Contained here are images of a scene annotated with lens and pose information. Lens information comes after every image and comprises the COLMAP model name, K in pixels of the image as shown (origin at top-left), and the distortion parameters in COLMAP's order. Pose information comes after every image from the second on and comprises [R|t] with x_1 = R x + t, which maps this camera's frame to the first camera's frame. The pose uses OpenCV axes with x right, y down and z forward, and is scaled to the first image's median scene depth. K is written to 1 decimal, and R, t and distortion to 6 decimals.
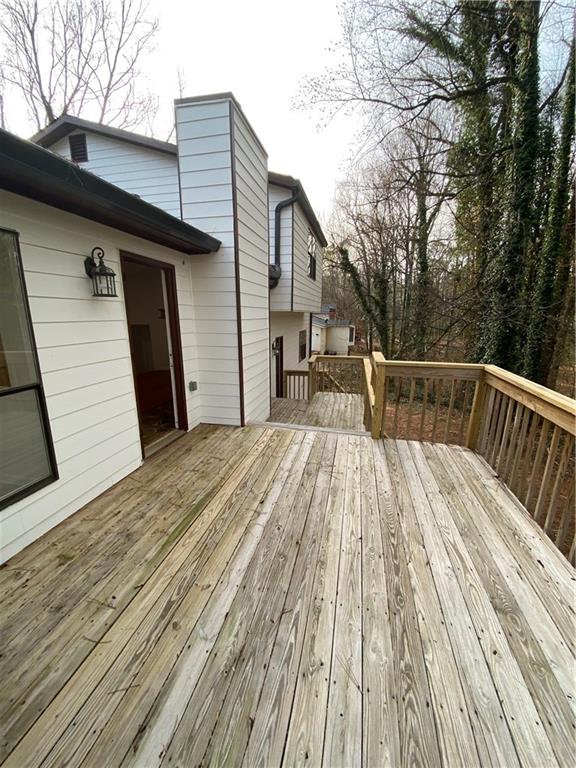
lens RADIAL K [[310.5, 0, 288.0], [0, 310.5, 384.0], [0, 0, 1]] dist [0.000385, -0.000019]
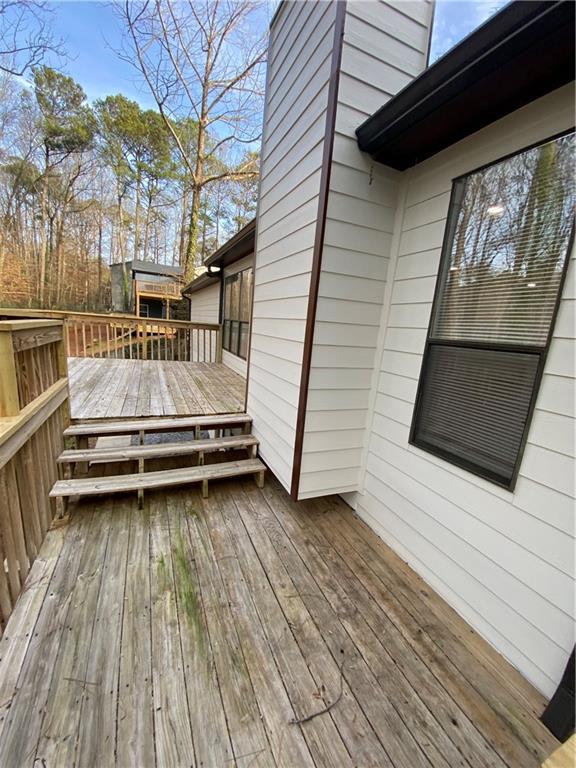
lens RADIAL K [[310.5, 0, 288.0], [0, 310.5, 384.0], [0, 0, 1]] dist [0.000385, -0.000019]
pose [[-0.806564, 0.041194, -0.589710, 0.315708], [-0.213642, 0.909831, 0.355760, -0.314217], [0.551191, 0.412930, -0.725036, 2.010384]]
